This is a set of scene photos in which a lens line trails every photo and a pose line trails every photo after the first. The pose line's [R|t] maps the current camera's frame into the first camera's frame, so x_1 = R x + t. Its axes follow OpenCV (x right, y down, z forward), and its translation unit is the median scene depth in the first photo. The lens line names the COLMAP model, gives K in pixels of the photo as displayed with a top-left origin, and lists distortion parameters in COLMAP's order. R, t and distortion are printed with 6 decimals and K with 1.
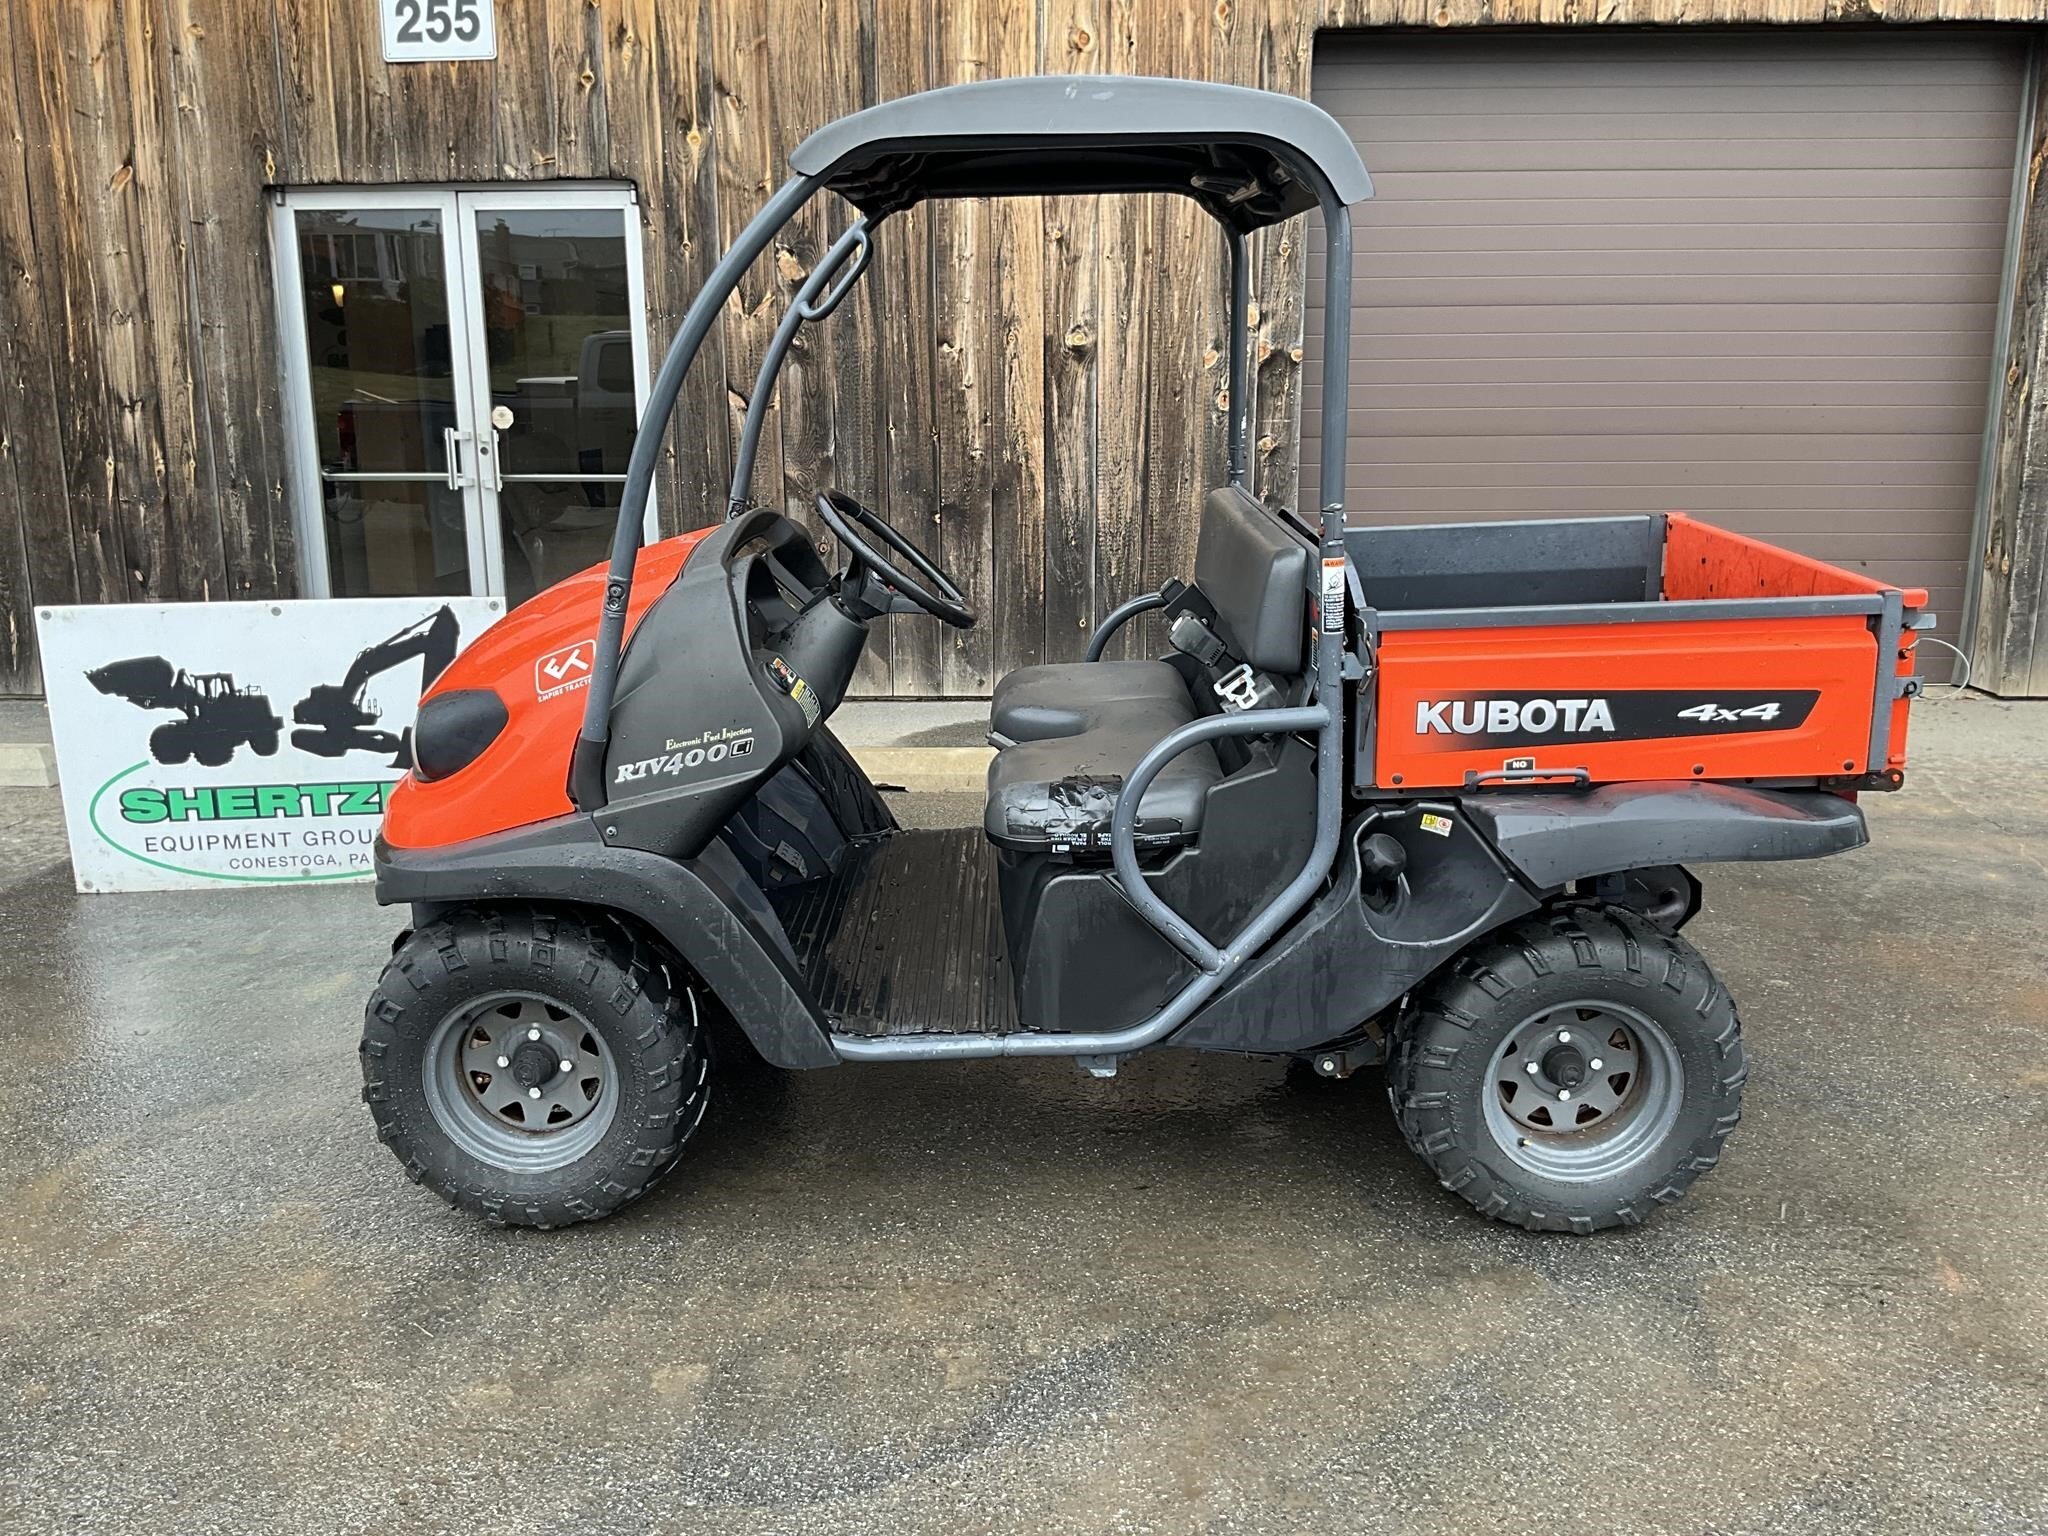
lens RADIAL K [[1685.7, 0, 1003.9], [0, 1685.7, 777.5], [0, 0, 1]] dist [0.080450, -0.167310]
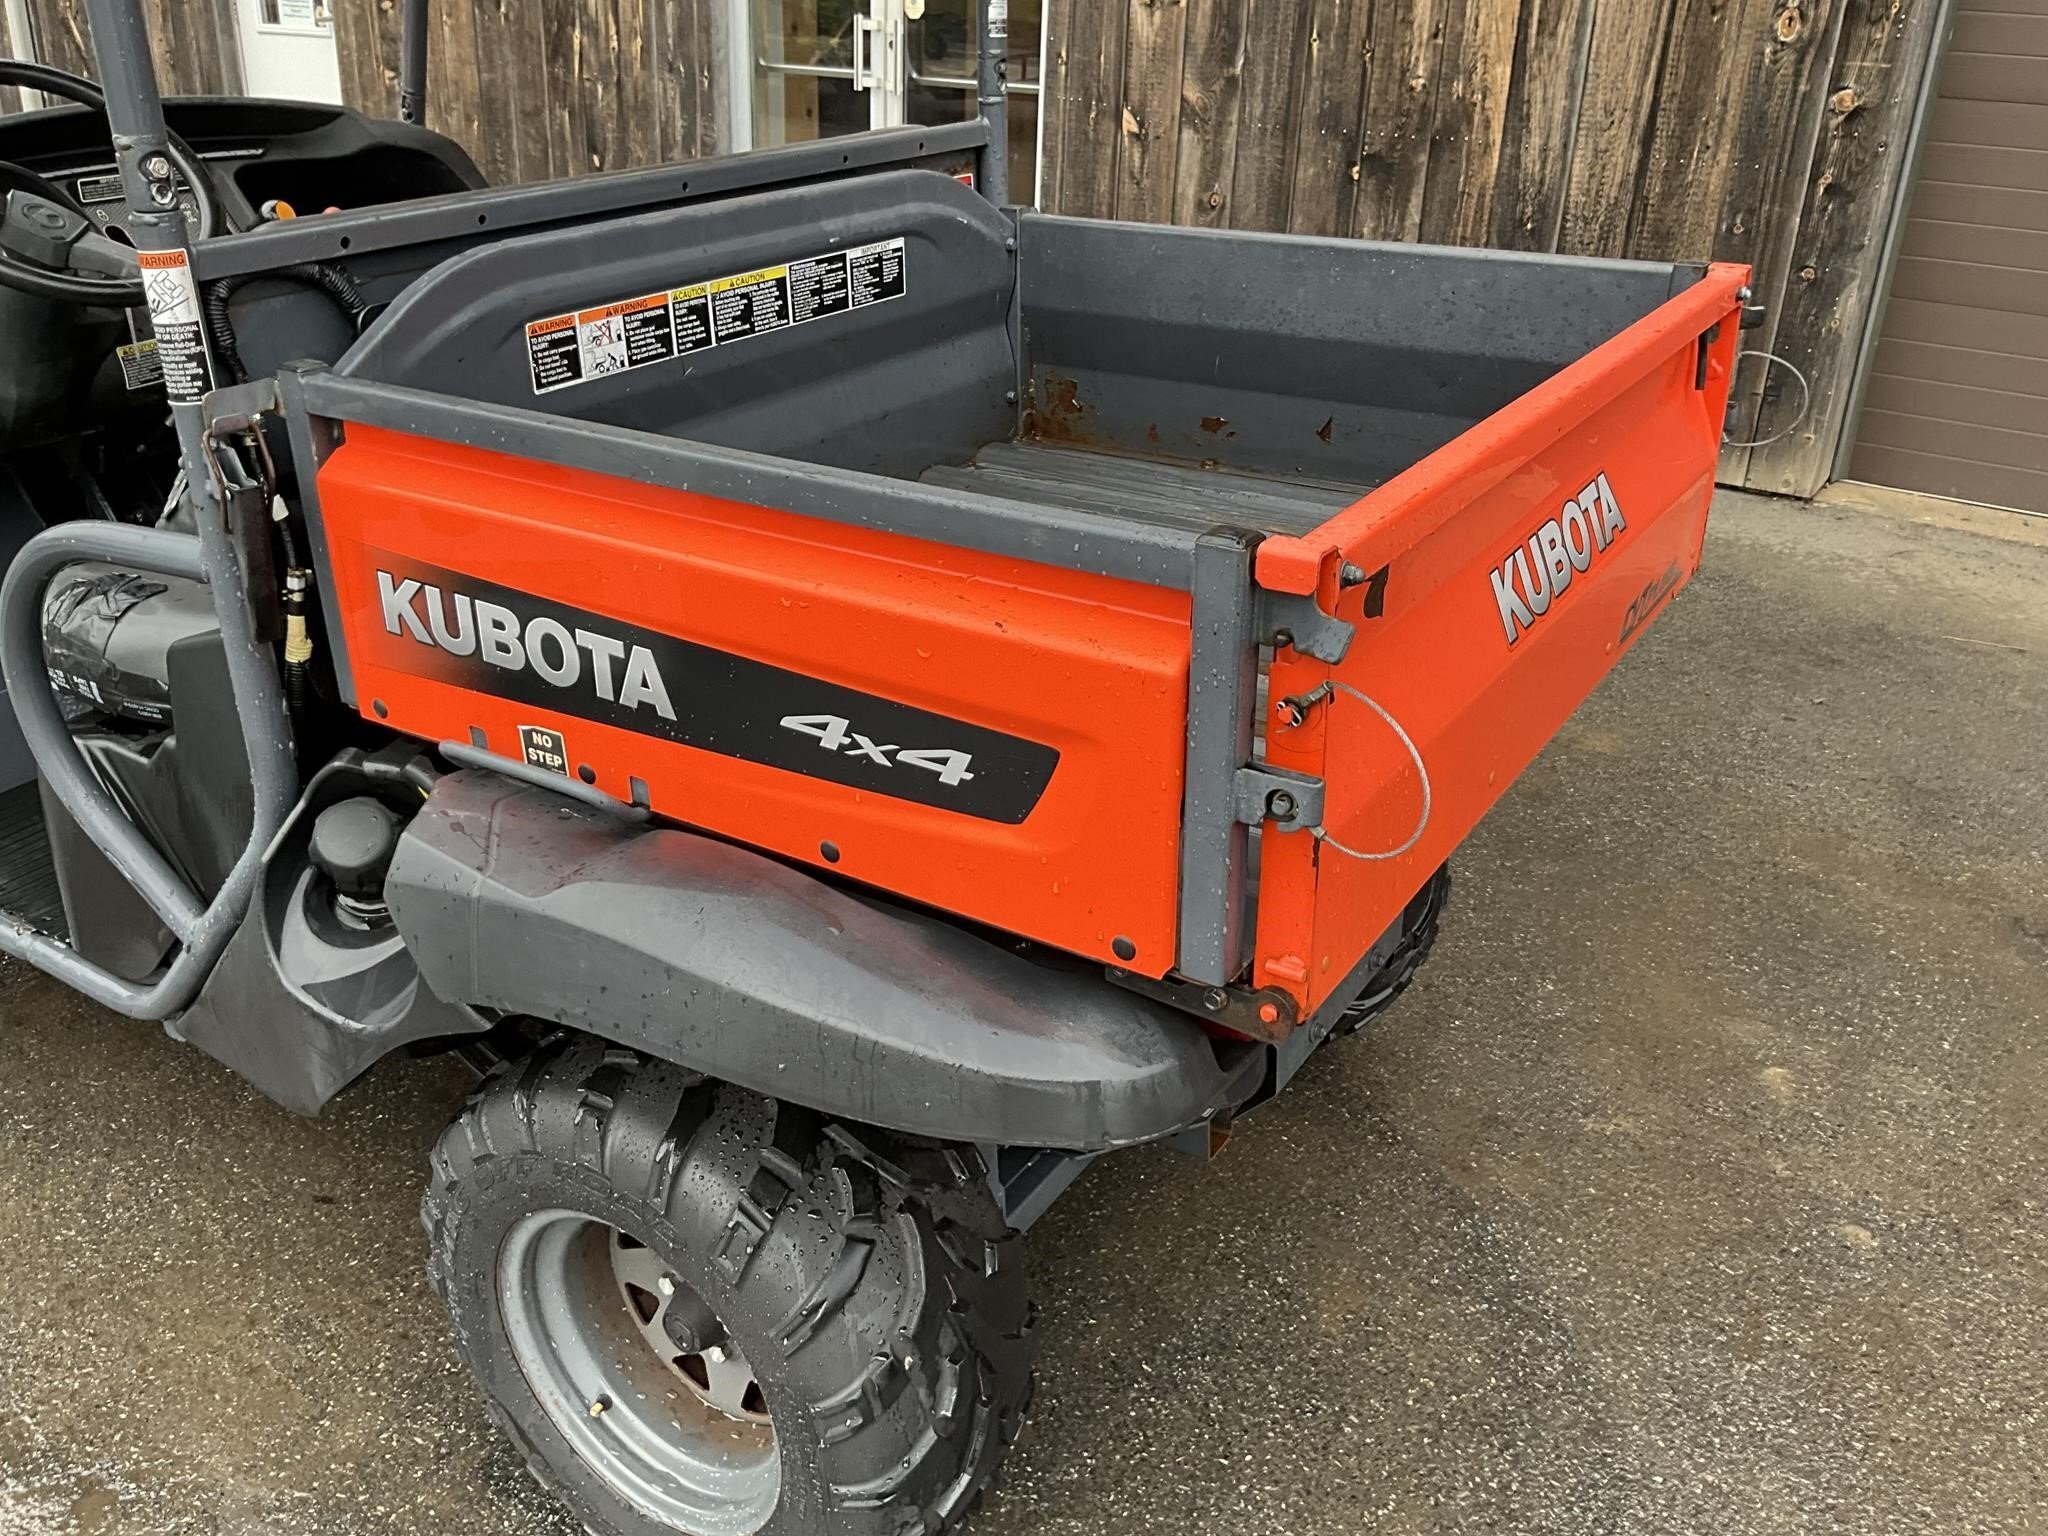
lens RADIAL K [[1685.7, 0, 1003.9], [0, 1685.7, 777.5], [0, 0, 1]] dist [0.080450, -0.167310]
pose [[0.842654, 0.260182, -0.471422, 0.248567], [-0.162172, 0.957489, 0.238569, -0.051674], [0.513453, -0.124580, 0.849026, 0.251267]]
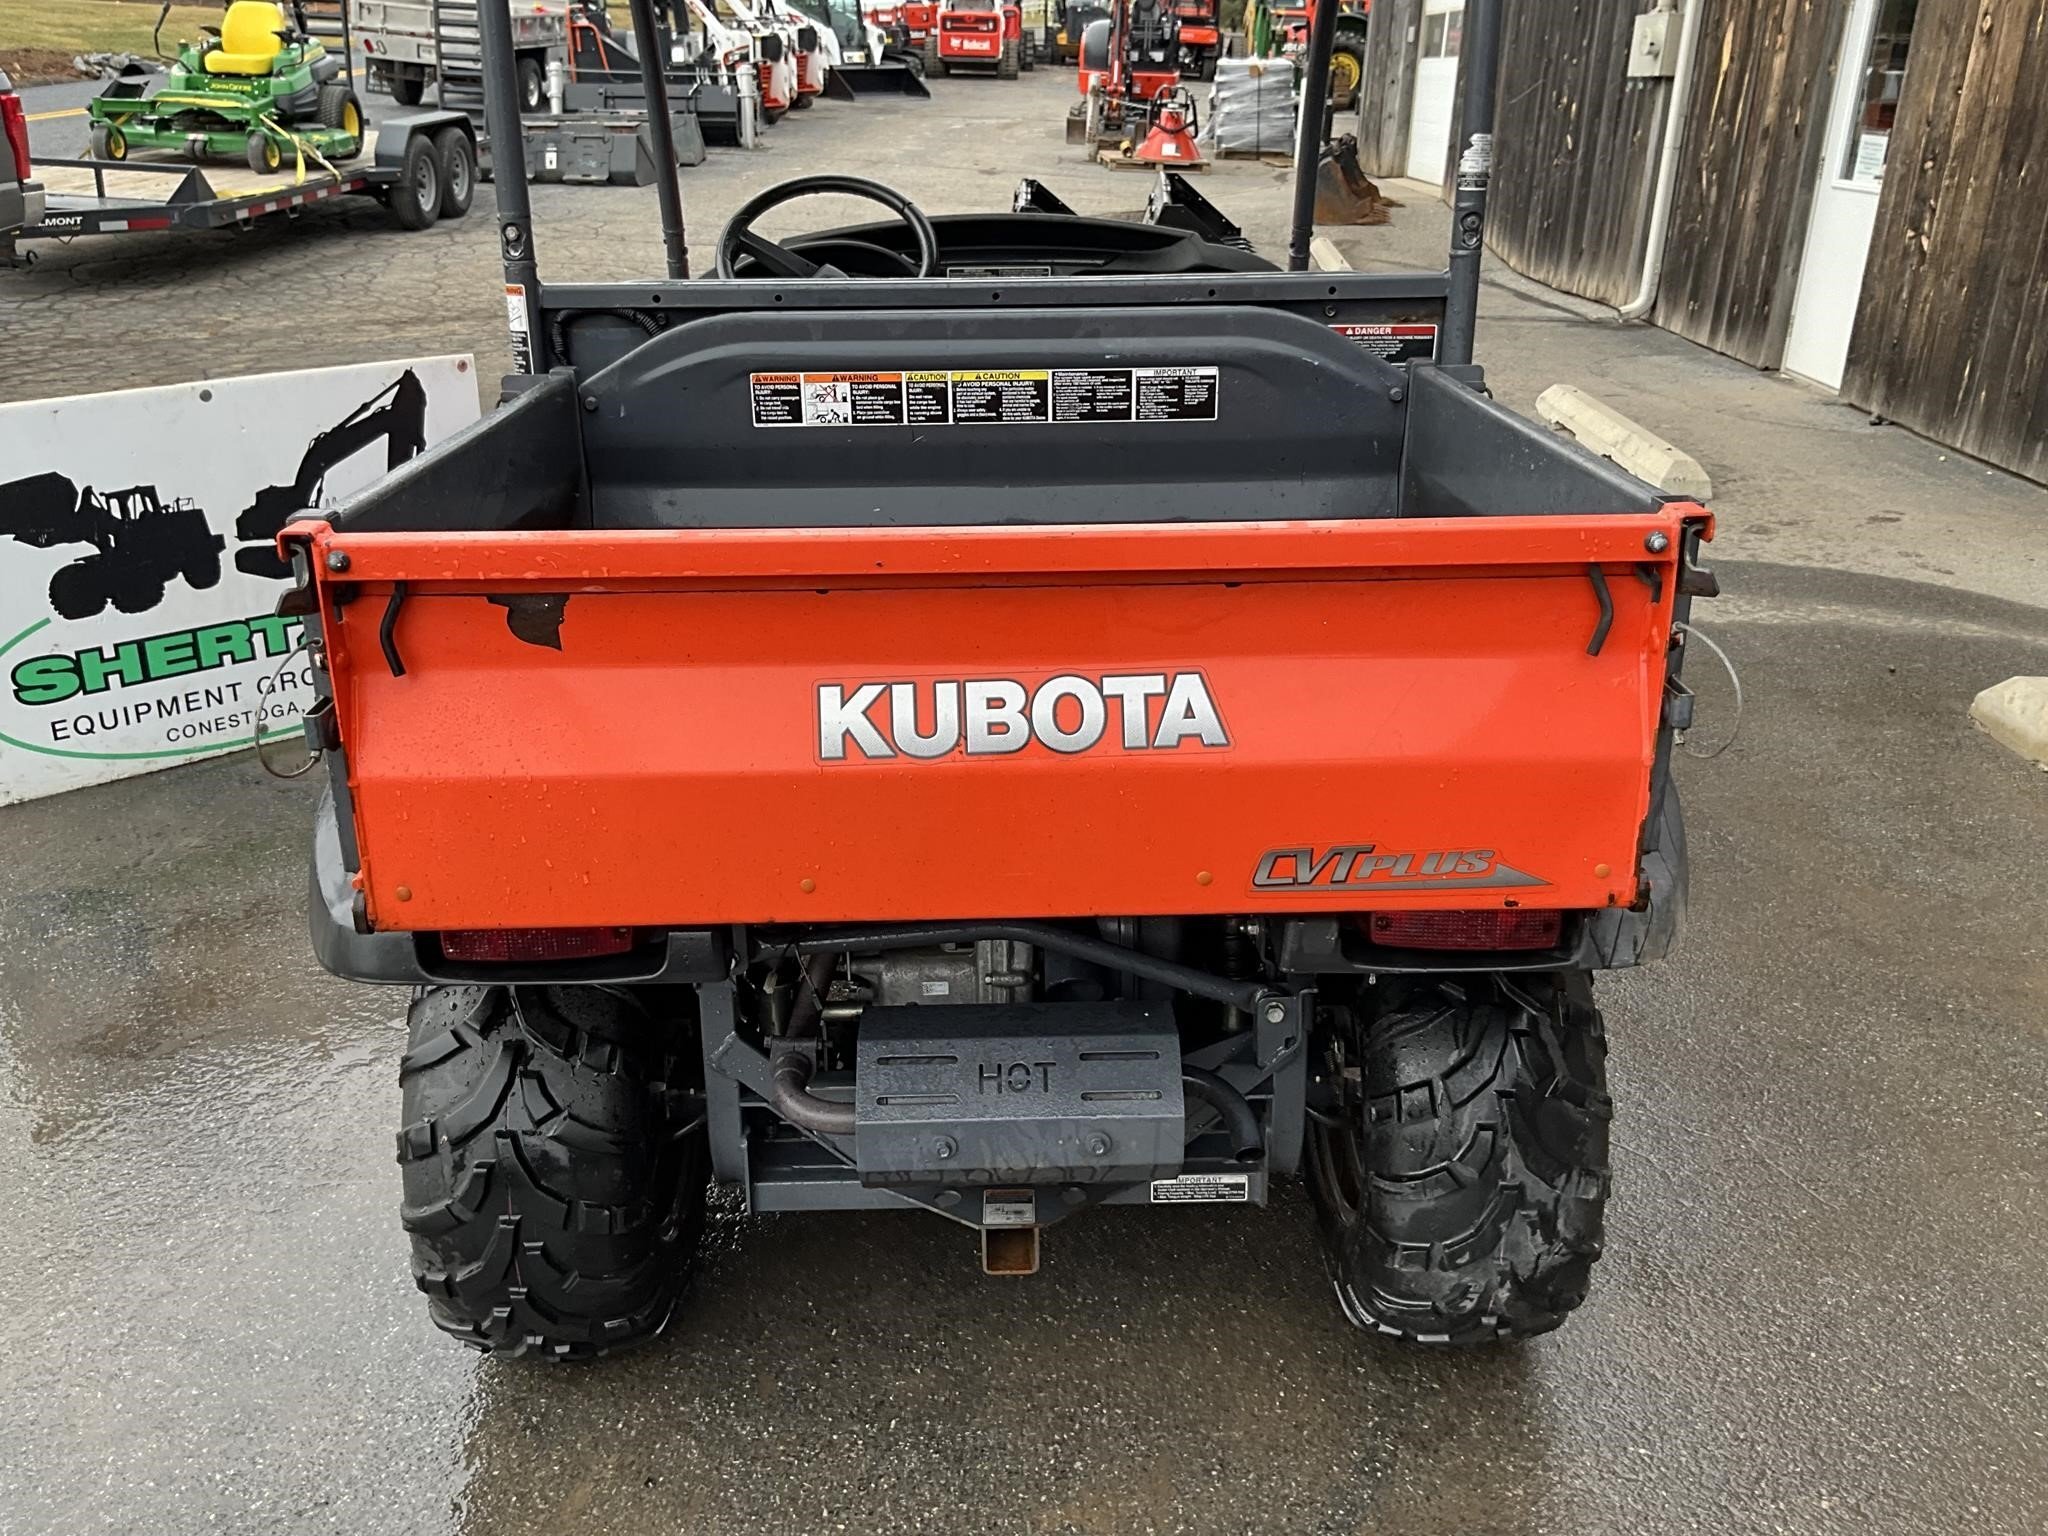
lens RADIAL K [[1725.0, 0, 1030.6], [0, 1725.0, 763.2], [0, 0, 1]] dist [0.051675, -0.110713]
pose [[0.039280, 0.377111, -0.925335, 0.383153], [-0.260027, 0.898002, 0.354934, -0.103538], [0.964802, 0.226670, 0.133332, 0.432508]]
